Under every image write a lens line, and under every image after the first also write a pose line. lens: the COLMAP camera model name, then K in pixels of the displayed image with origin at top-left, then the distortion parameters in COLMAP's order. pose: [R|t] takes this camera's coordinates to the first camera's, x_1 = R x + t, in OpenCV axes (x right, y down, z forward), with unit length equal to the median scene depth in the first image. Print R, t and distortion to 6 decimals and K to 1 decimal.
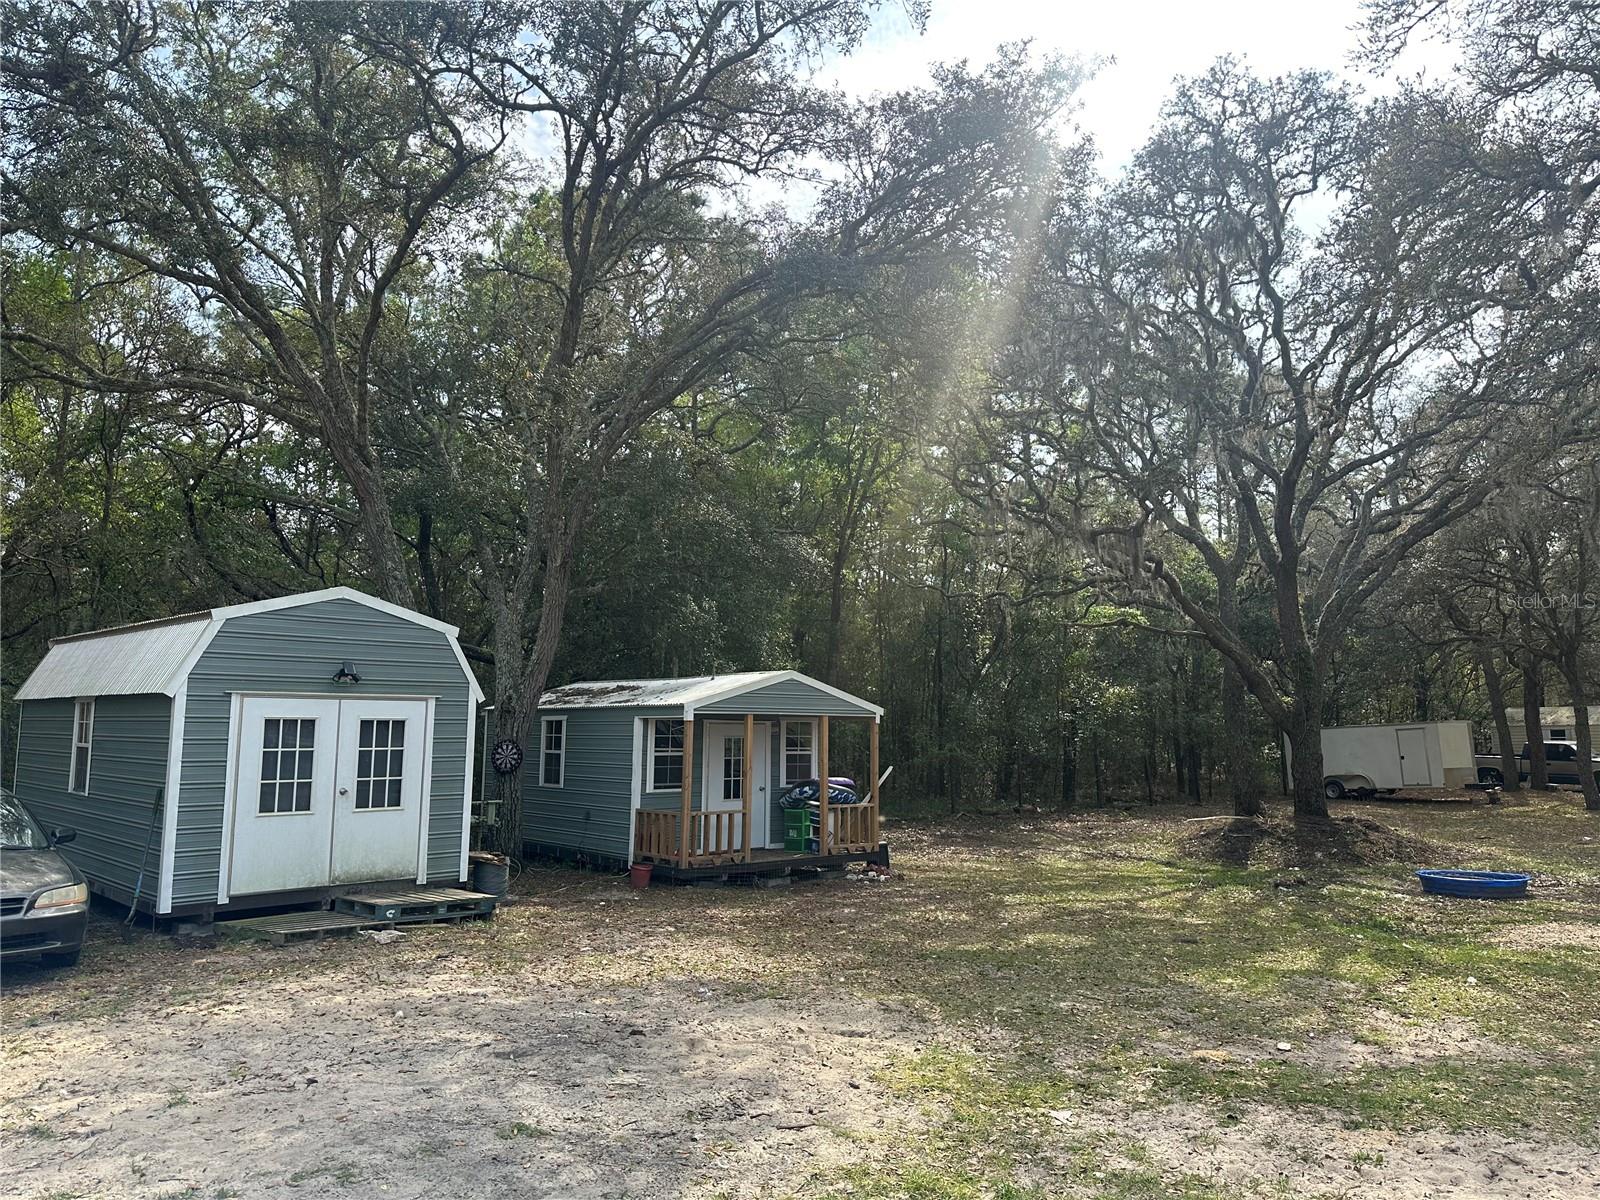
lens RADIAL K [[1119.4, 0, 801.3], [0, 1119.4, 602.1], [0, 0, 1]] dist [0.047566, -0.013808]
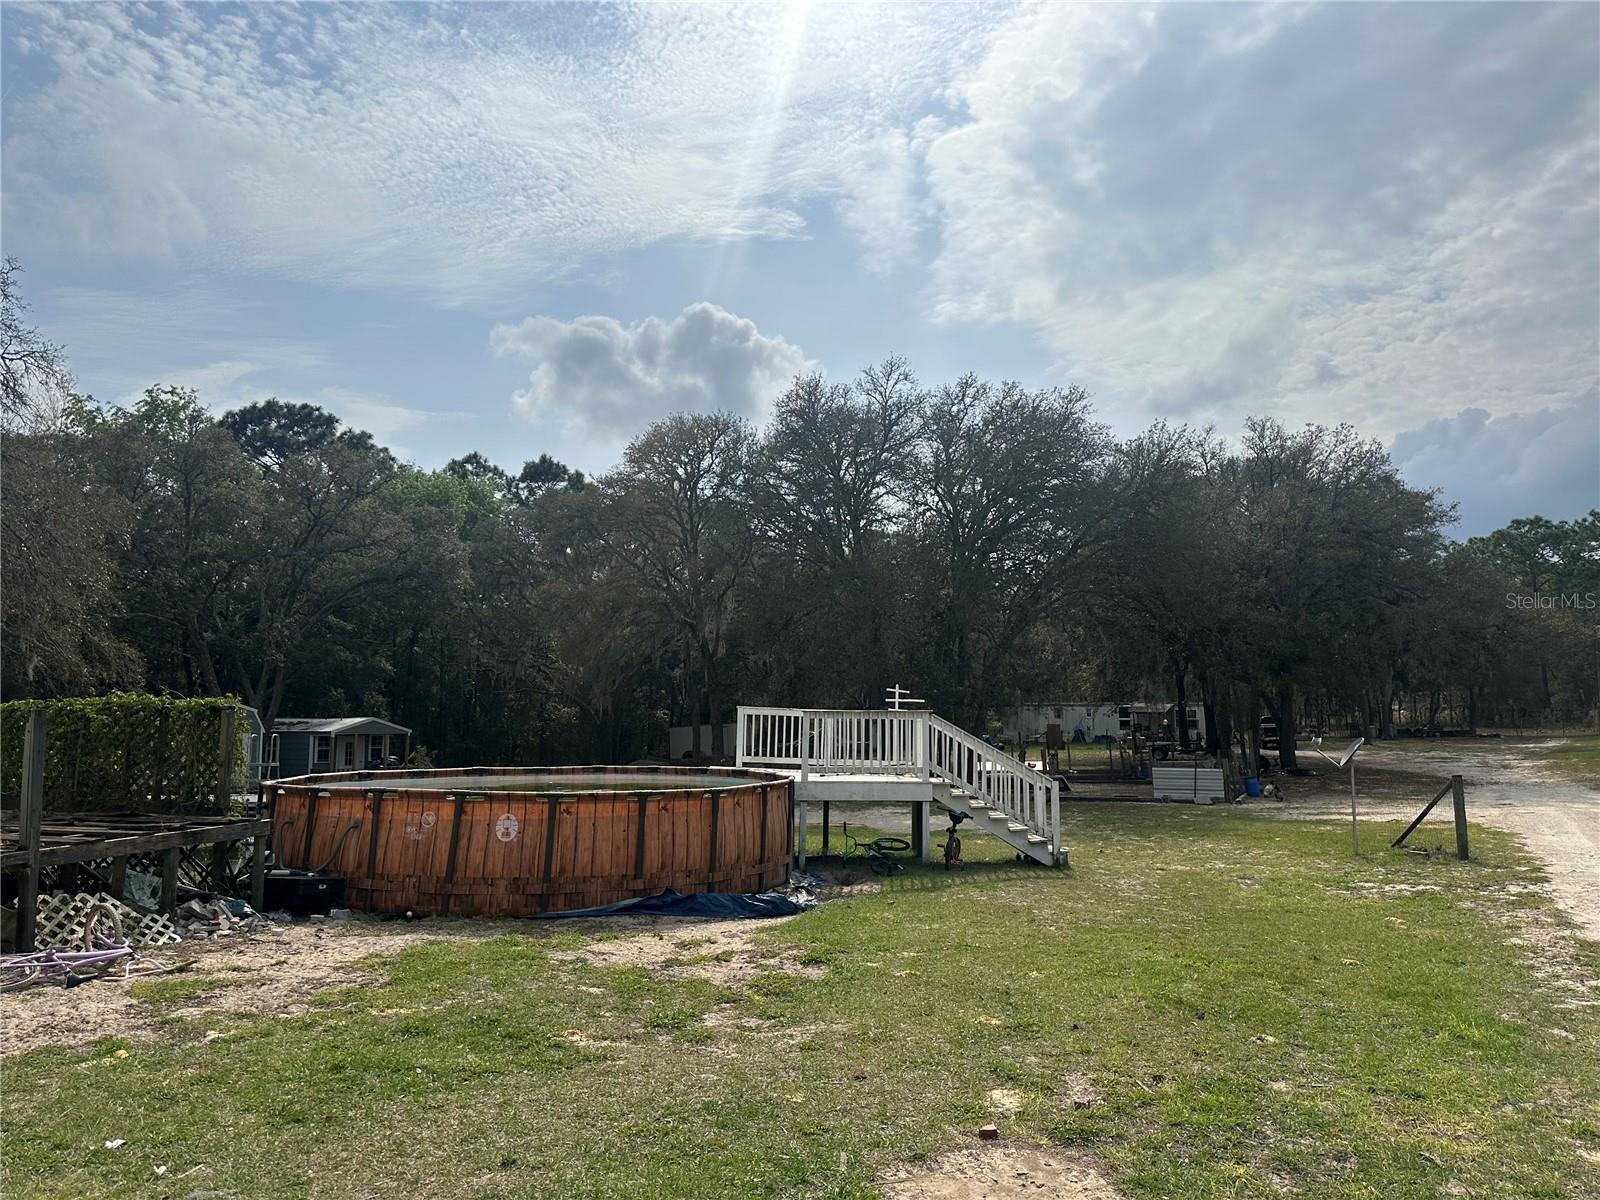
lens RADIAL K [[1119.4, 0, 803.4], [0, 1119.4, 594.3], [0, 0, 1]] dist [0.047566, -0.013808]
pose [[0.943114, 0.033120, 0.330815, 0.056893], [-0.034562, 0.999401, -0.001524, -0.258902], [-0.330667, -0.009997, 0.943695, -1.852203]]
